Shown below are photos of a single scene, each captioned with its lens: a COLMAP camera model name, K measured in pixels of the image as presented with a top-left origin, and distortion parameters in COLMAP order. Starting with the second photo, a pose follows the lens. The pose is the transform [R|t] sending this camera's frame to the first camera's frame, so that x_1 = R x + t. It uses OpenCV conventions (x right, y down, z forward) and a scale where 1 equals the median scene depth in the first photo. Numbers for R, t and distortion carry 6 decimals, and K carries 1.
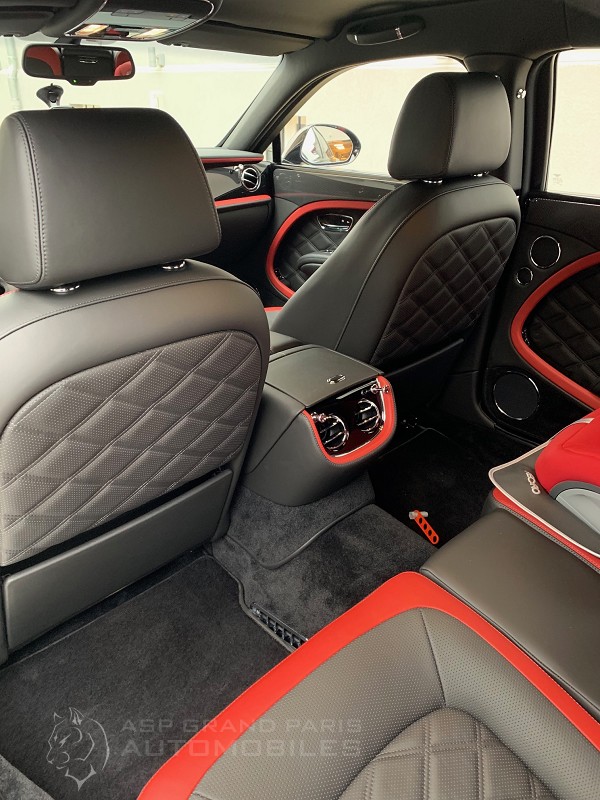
lens RADIAL K [[604.6, 0, 302.7], [0, 604.6, 404.1], [0, 0, 1]] dist [0.000387, -0.007399]
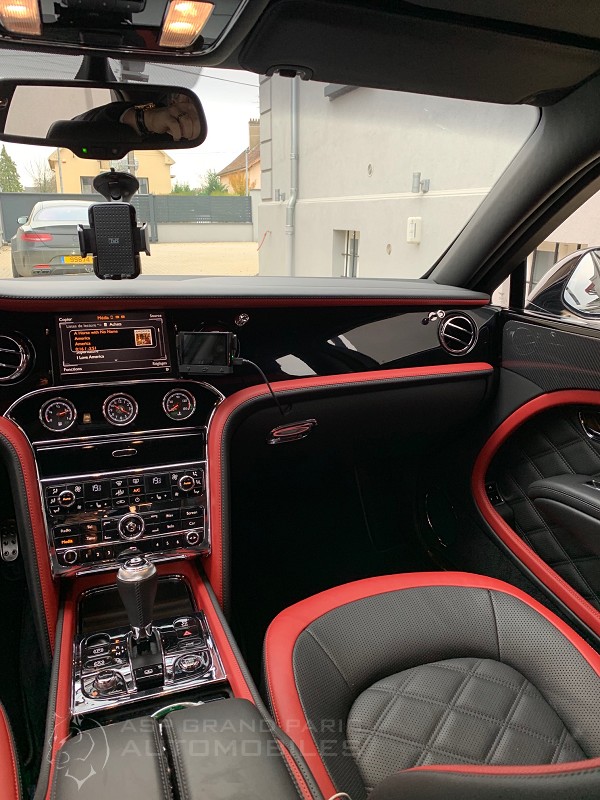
lens RADIAL K [[606.1, 0, 300.0], [0, 606.1, 400.0], [0, 0, 1]] dist [0.042699, -0.069629]
pose [[0.909599, 0.119074, -0.398059, 0.012413], [-0.194045, 0.968897, -0.153577, -0.192574], [0.367391, 0.216935, 0.904413, 0.434577]]
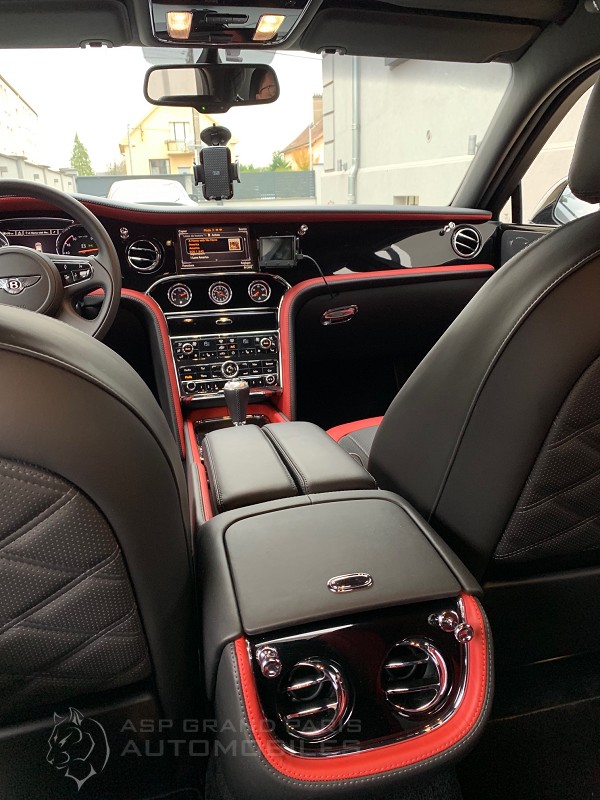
lens RADIAL K [[604.6, 0, 302.7], [0, 604.6, 404.1], [0, 0, 1]] dist [0.000387, -0.007399]
pose [[0.864990, 0.134999, -0.483288, 0.124110], [-0.202407, 0.975169, -0.089870, -0.067789], [0.459155, 0.175557, 0.870836, 0.284655]]
